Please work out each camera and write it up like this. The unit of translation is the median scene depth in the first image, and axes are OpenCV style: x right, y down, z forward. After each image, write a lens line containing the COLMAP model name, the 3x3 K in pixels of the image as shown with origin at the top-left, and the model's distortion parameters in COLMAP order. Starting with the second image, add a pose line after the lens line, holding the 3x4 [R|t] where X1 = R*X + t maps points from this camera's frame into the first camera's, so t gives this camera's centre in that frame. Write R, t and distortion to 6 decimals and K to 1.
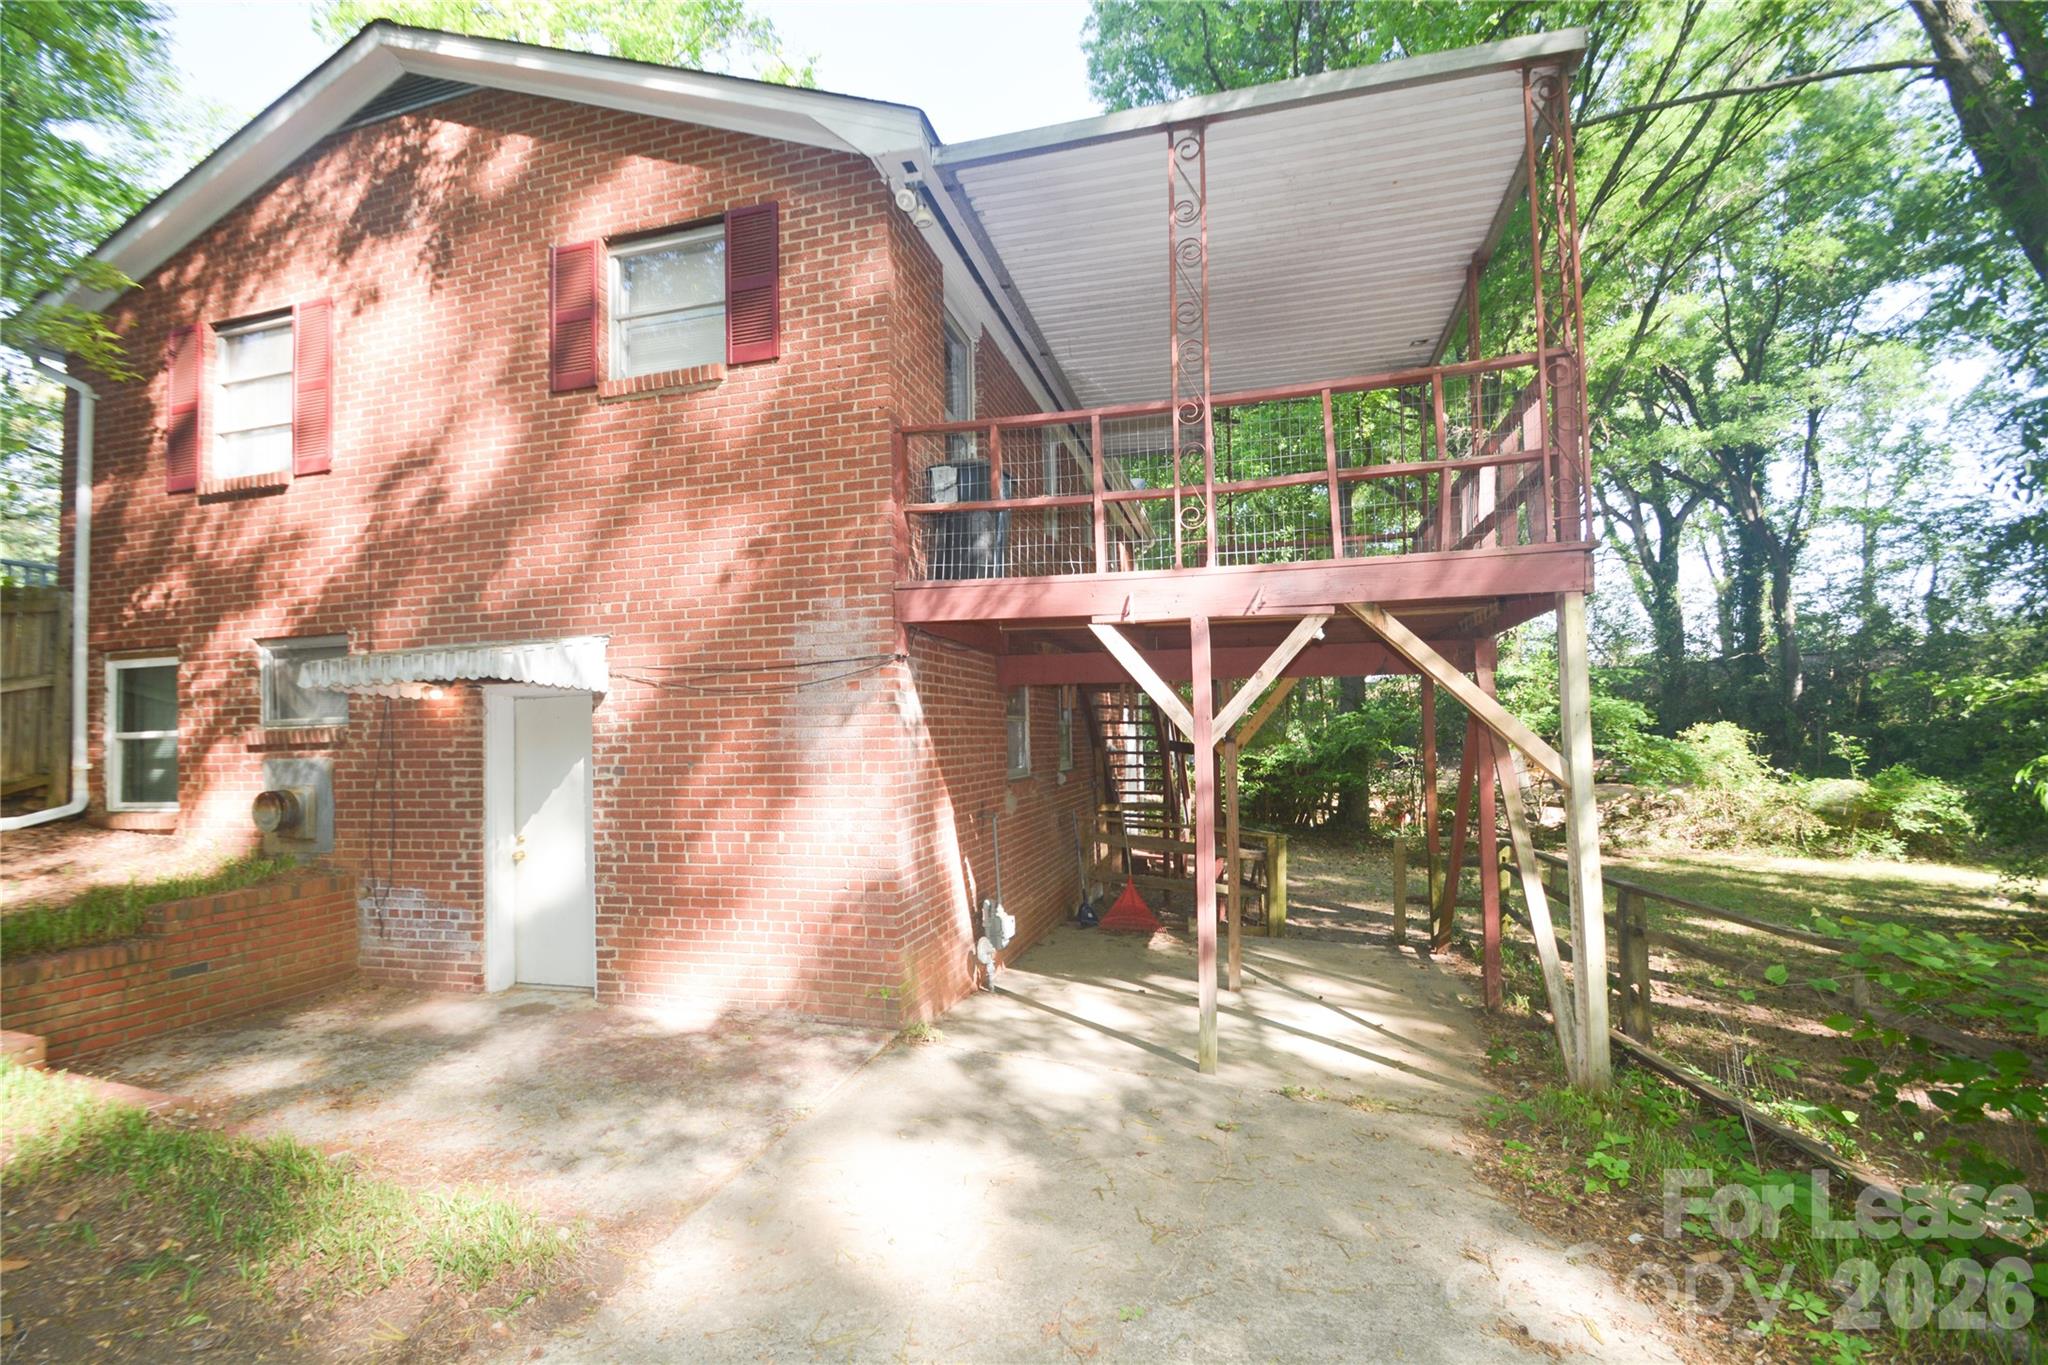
lens RADIAL K [[900.0, 0, 1030.6], [0, 900.0, 711.0], [0, 0, 1]] dist [-0.000590, -0.009051]
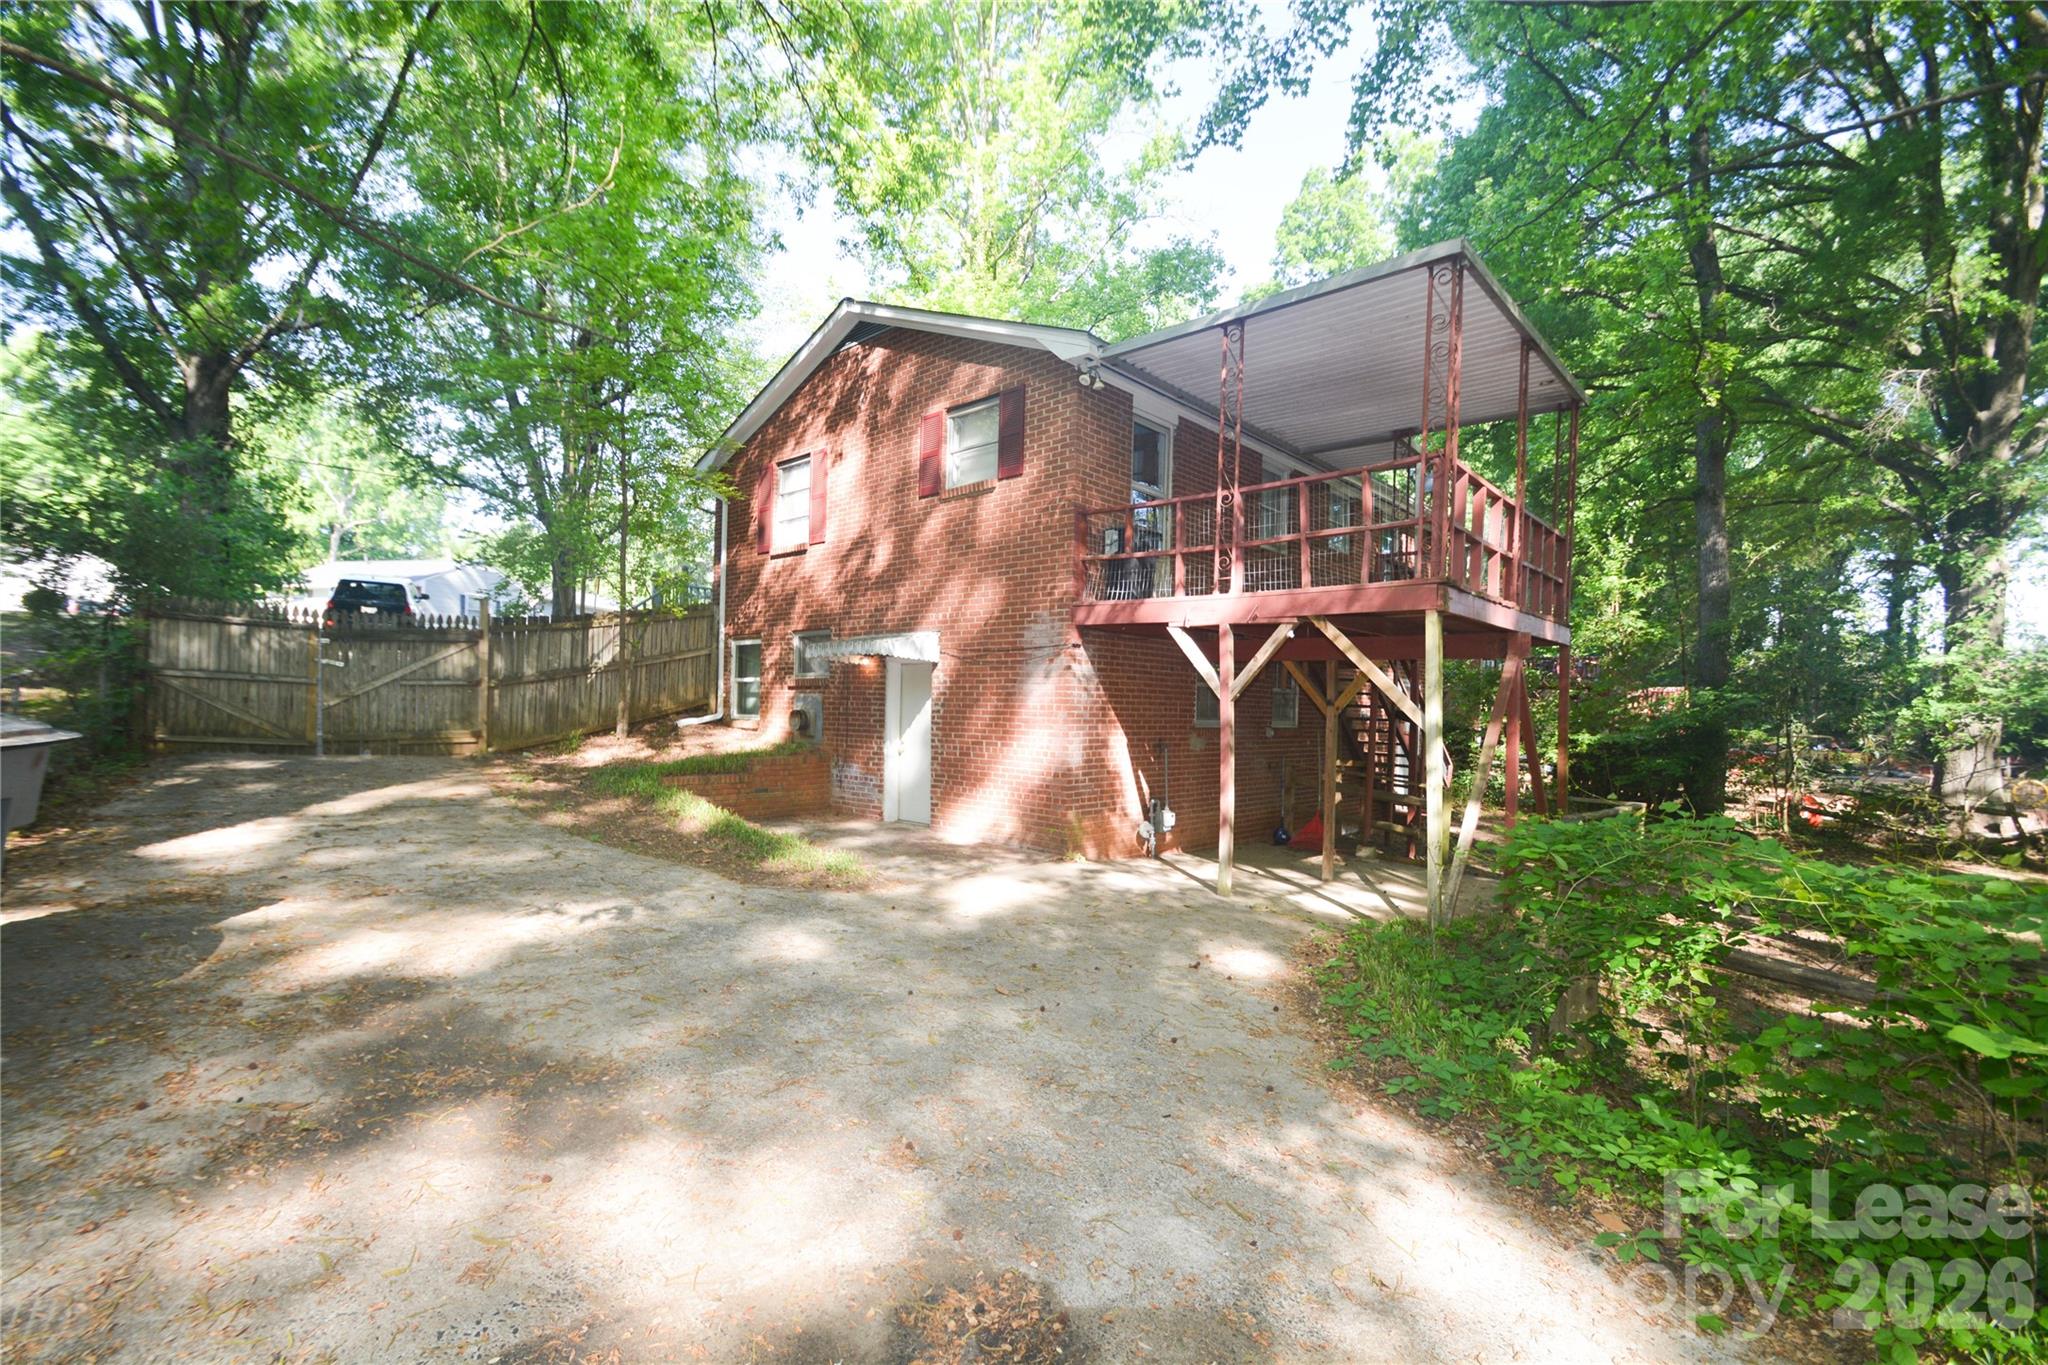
lens RADIAL K [[900.0, 0, 1020.9], [0, 900.0, 699.3], [0, 0, 1]] dist [-0.000590, -0.009051]
pose [[0.885907, 0.035420, -0.462508, 0.507944], [-0.025516, 0.999292, 0.027653, 0.000151], [0.463160, -0.012697, 0.886184, -0.527849]]
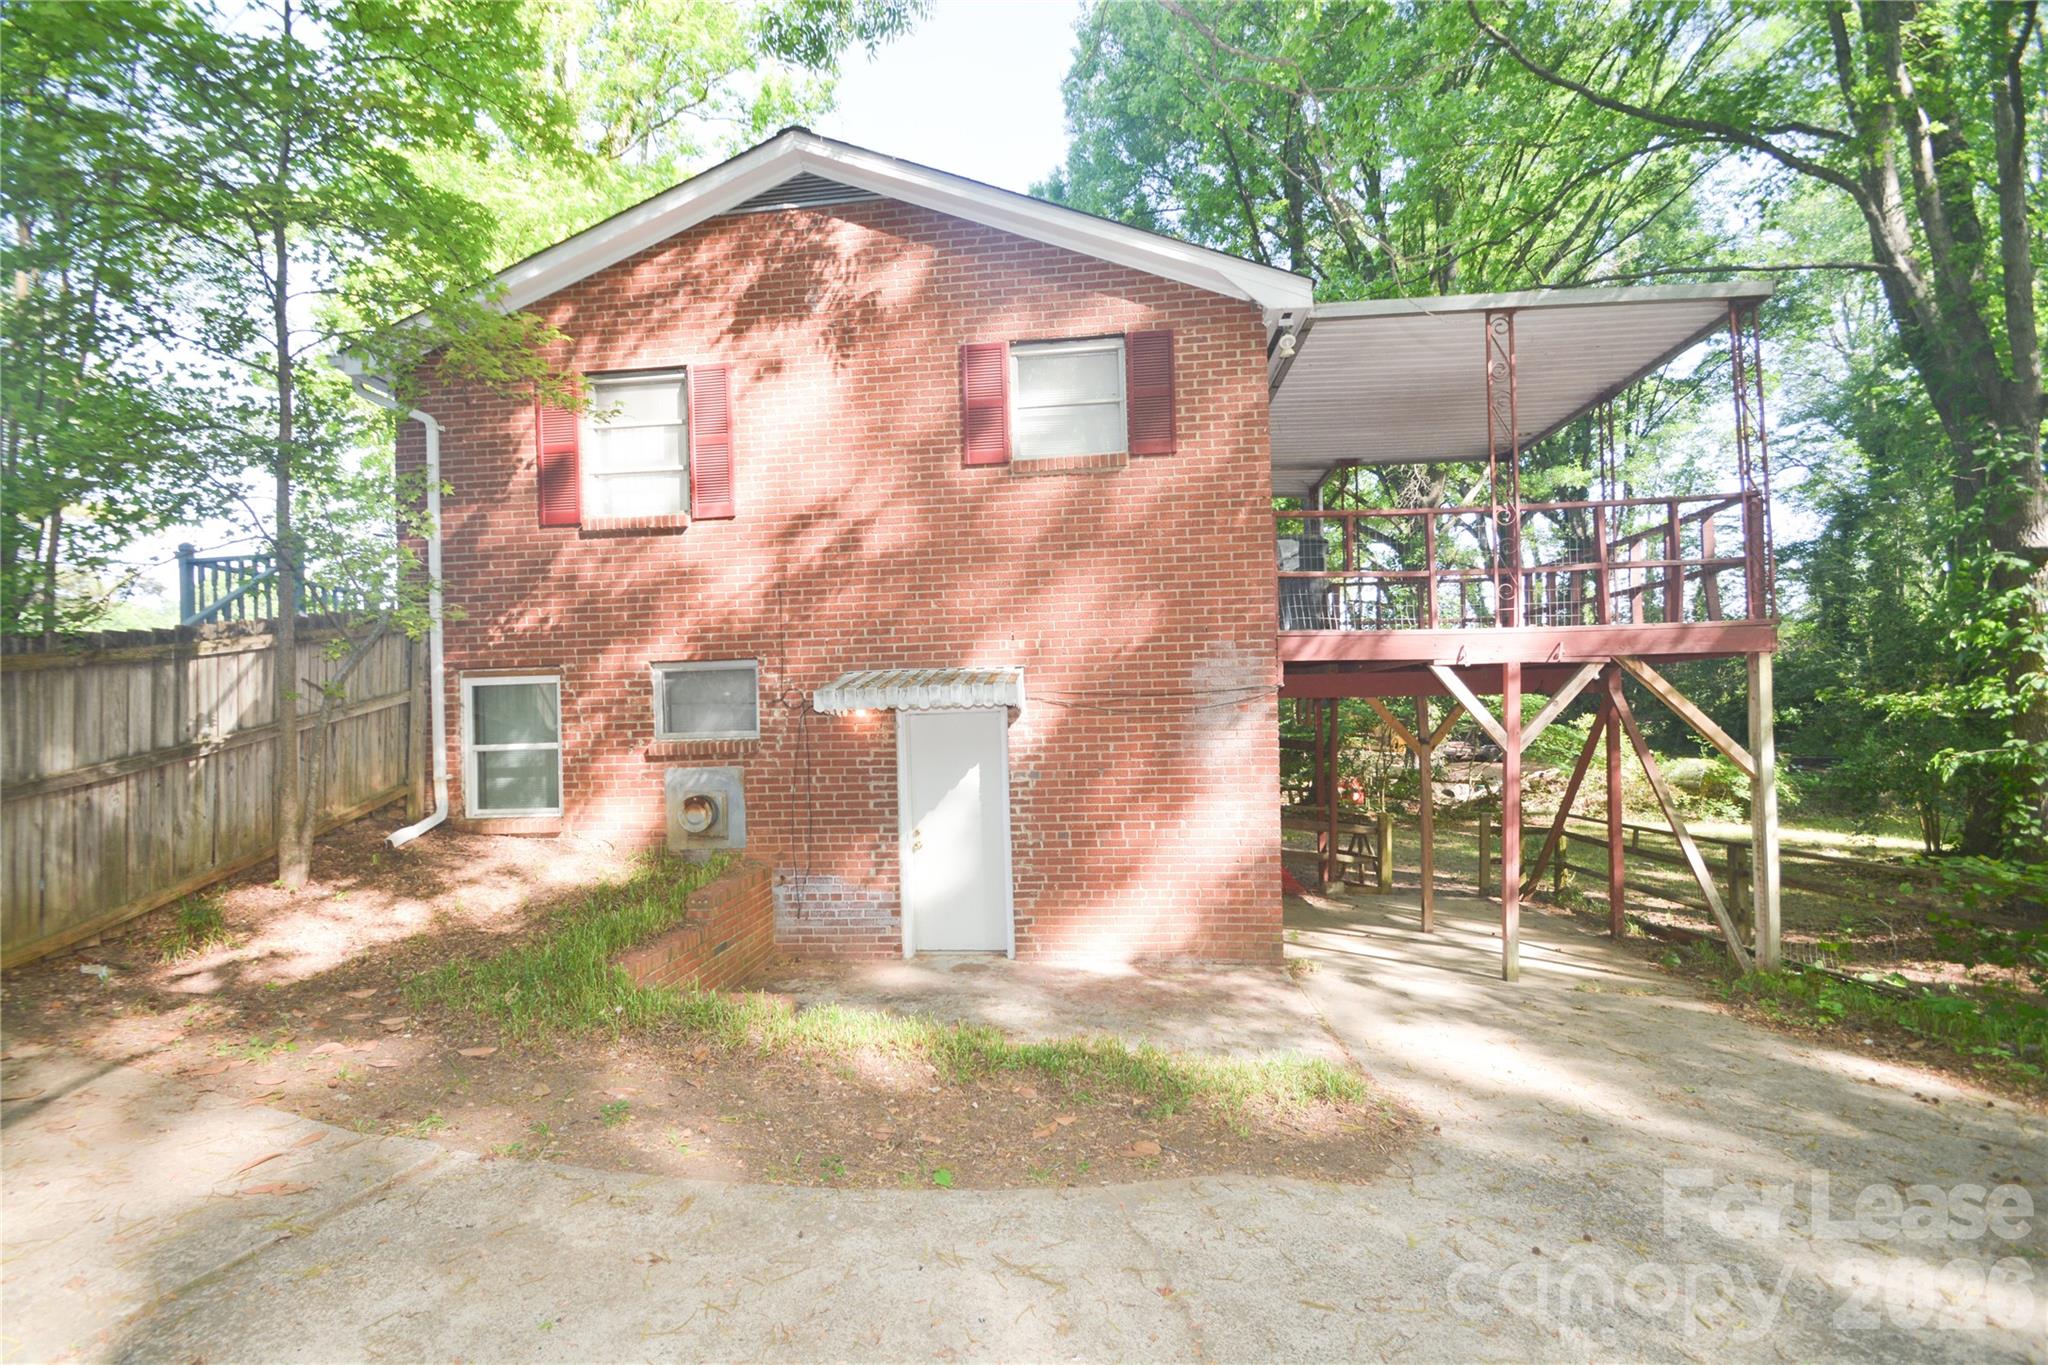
lens RADIAL K [[900.0, 0, 1024.7], [0, 900.0, 708.3], [0, 0, 1]] dist [-0.000590, -0.009051]
pose [[0.985334, -0.003405, 0.170600, -0.657717], [0.000536, 0.999858, 0.016858, -0.044977], [-0.170633, -0.016520, 0.985196, -0.218555]]
